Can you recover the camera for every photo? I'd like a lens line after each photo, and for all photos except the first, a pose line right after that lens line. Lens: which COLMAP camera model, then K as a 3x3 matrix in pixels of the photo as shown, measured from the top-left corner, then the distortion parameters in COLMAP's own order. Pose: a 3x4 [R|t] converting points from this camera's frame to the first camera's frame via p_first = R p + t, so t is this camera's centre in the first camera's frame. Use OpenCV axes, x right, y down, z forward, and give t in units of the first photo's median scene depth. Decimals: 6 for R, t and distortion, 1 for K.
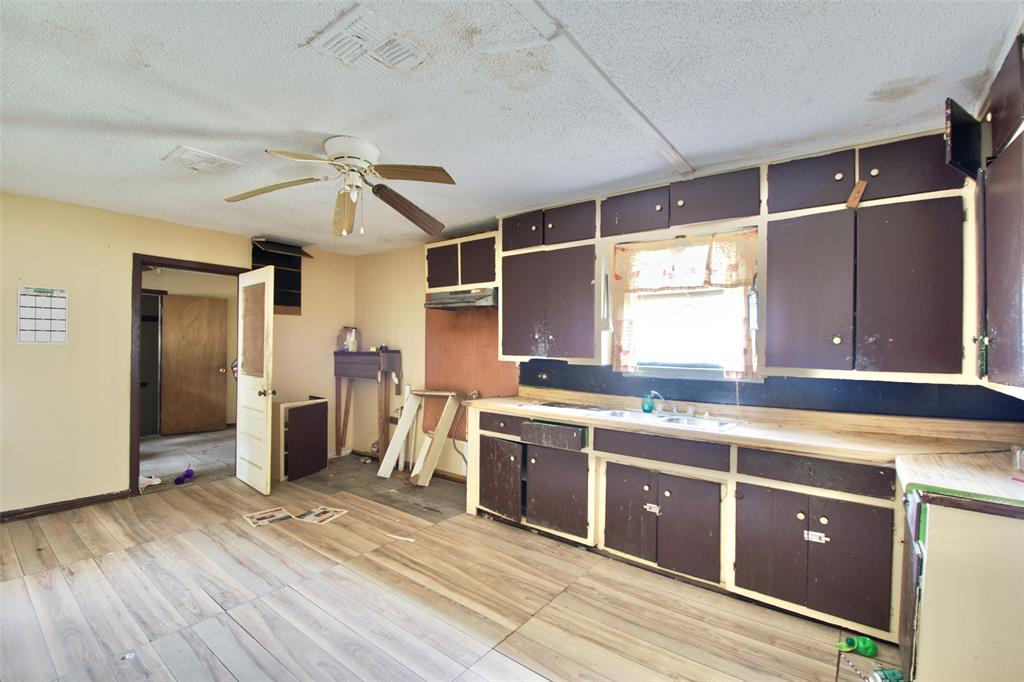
lens RADIAL K [[449.9, 0, 515.1], [0, 449.9, 344.4], [0, 0, 1]] dist [0.002352, -0.014455]
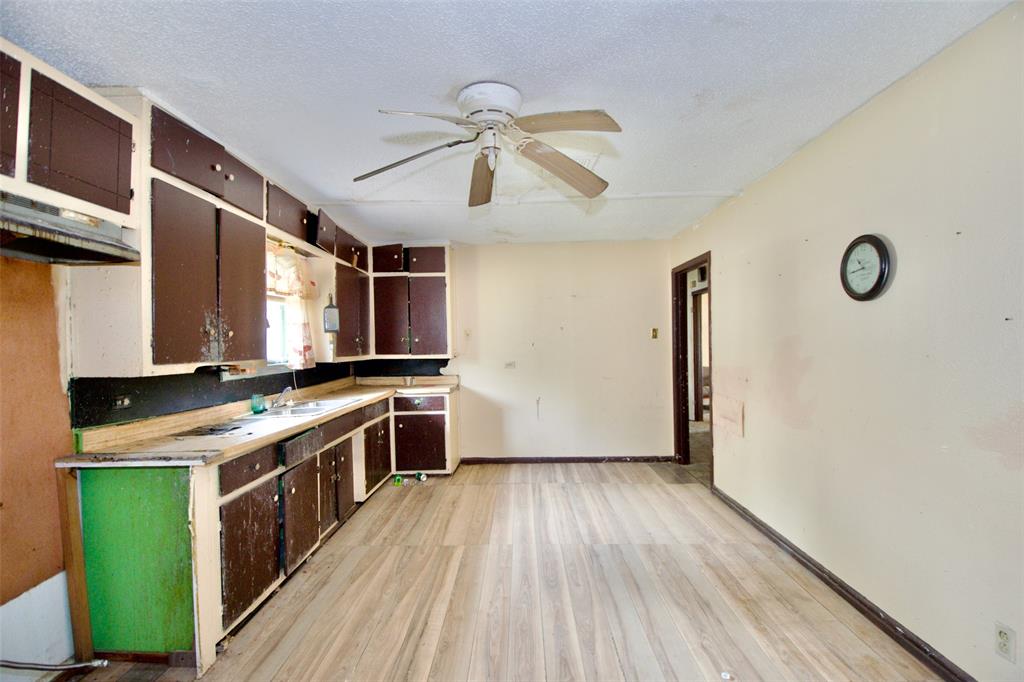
lens RADIAL K [[449.9, 0, 514.9], [0, 449.9, 348.1], [0, 0, 1]] dist [0.002352, -0.014455]
pose [[-0.604924, -0.007637, 0.796247, -0.826019], [0.011417, 0.999768, 0.018263, -0.000881], [-0.796202, 0.020138, -0.604696, 1.167703]]
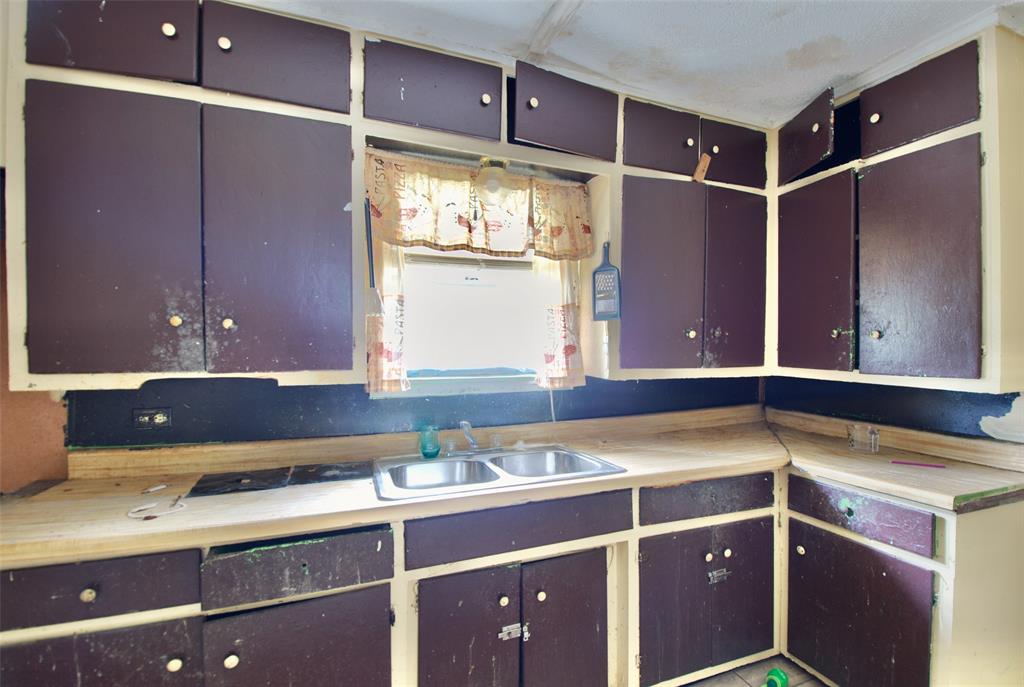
lens RADIAL K [[449.2, 0, 515.9], [0, 449.2, 350.4], [0, 0, 1]] dist [-0.013658, -0.005178]
pose [[0.520506, -0.022005, 0.853574, -0.139183], [0.005702, 0.999735, 0.022296, 0.000856], [-0.853839, -0.006738, 0.520494, 0.619117]]
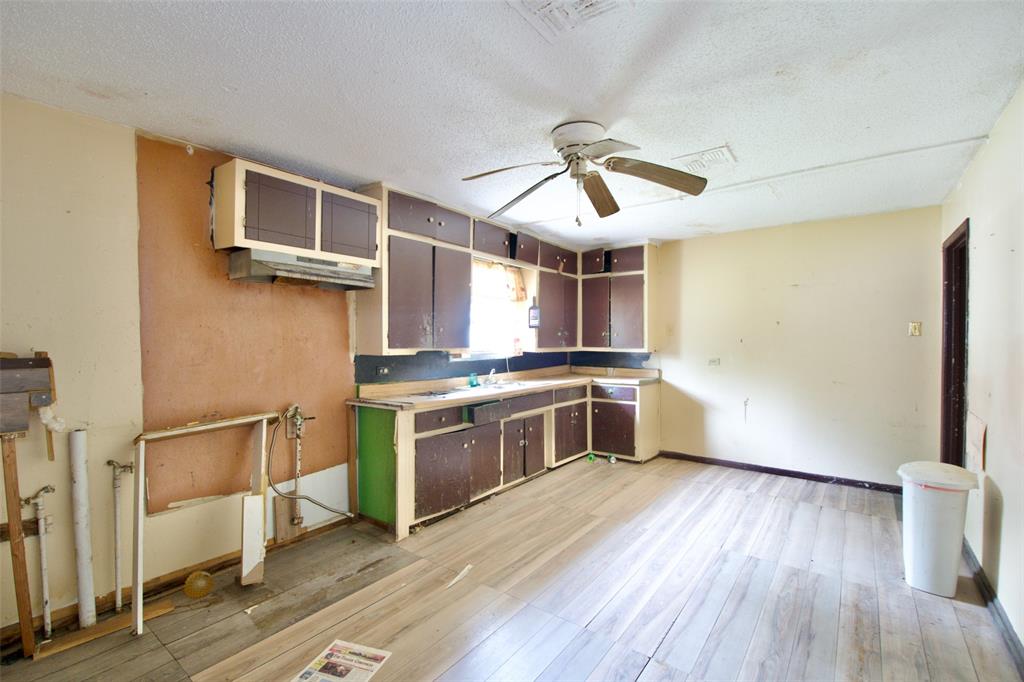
lens RADIAL K [[449.9, 0, 510.4], [0, 449.9, 348.8], [0, 0, 1]] dist [0.002352, -0.014455]
pose [[-0.011256, -0.030183, 0.999481, -1.063073], [0.000750, 0.999544, 0.030194, -0.002640], [-0.999936, 0.001090, -0.011228, 0.924222]]
